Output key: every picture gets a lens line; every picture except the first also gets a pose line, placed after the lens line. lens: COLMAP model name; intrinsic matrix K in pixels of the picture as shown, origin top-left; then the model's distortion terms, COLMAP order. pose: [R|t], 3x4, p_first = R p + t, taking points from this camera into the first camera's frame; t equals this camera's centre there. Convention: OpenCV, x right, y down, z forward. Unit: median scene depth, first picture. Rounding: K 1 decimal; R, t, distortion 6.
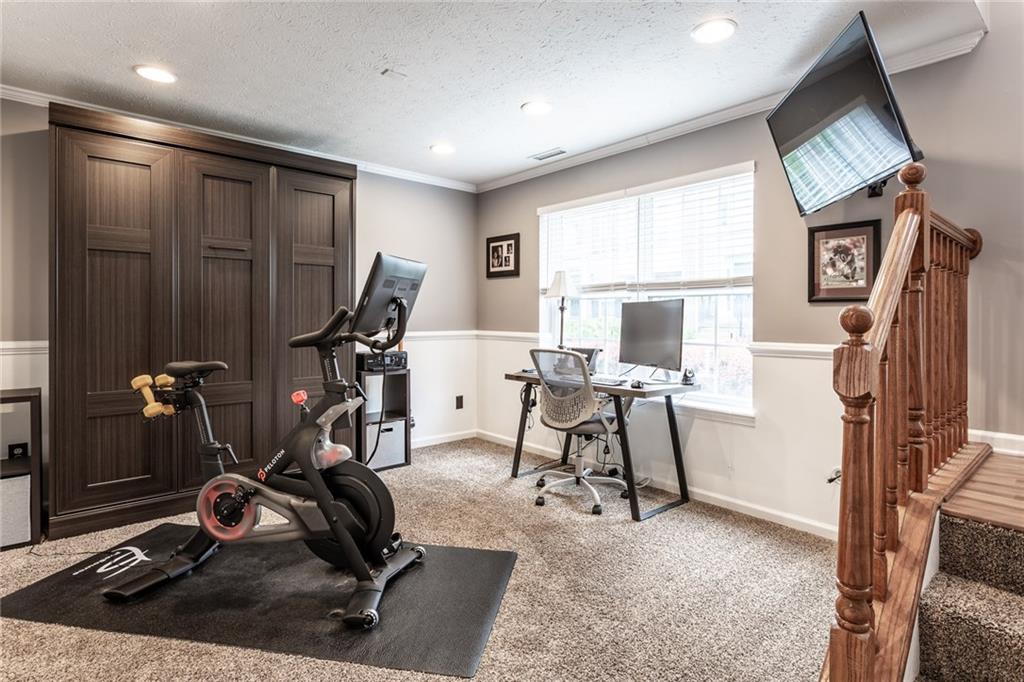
lens RADIAL K [[495.1, 0, 515.3], [0, 495.1, 318.1], [0, 0, 1]] dist [-0.000241, -0.000039]
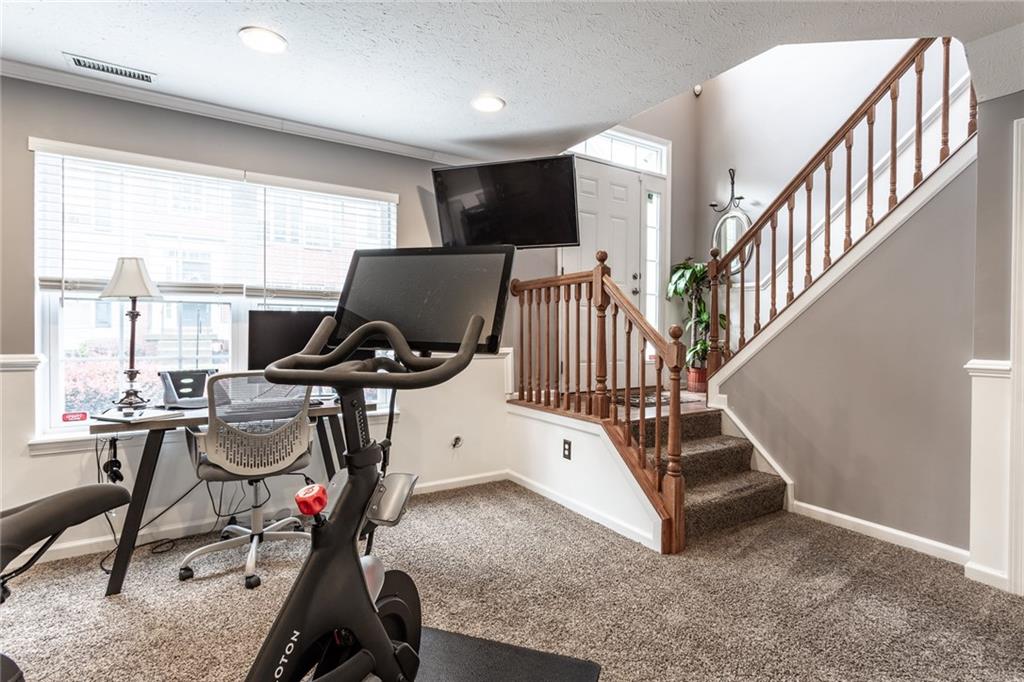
lens RADIAL K [[492.7, 0, 510.6], [0, 492.7, 334.7], [0, 0, 1]] dist [-0.001281, -0.000164]
pose [[0.191525, -0.011117, 0.981425, -0.502254], [-0.002986, 0.999925, 0.011909, -0.001974], [-0.981483, -0.005212, 0.191477, 0.422358]]
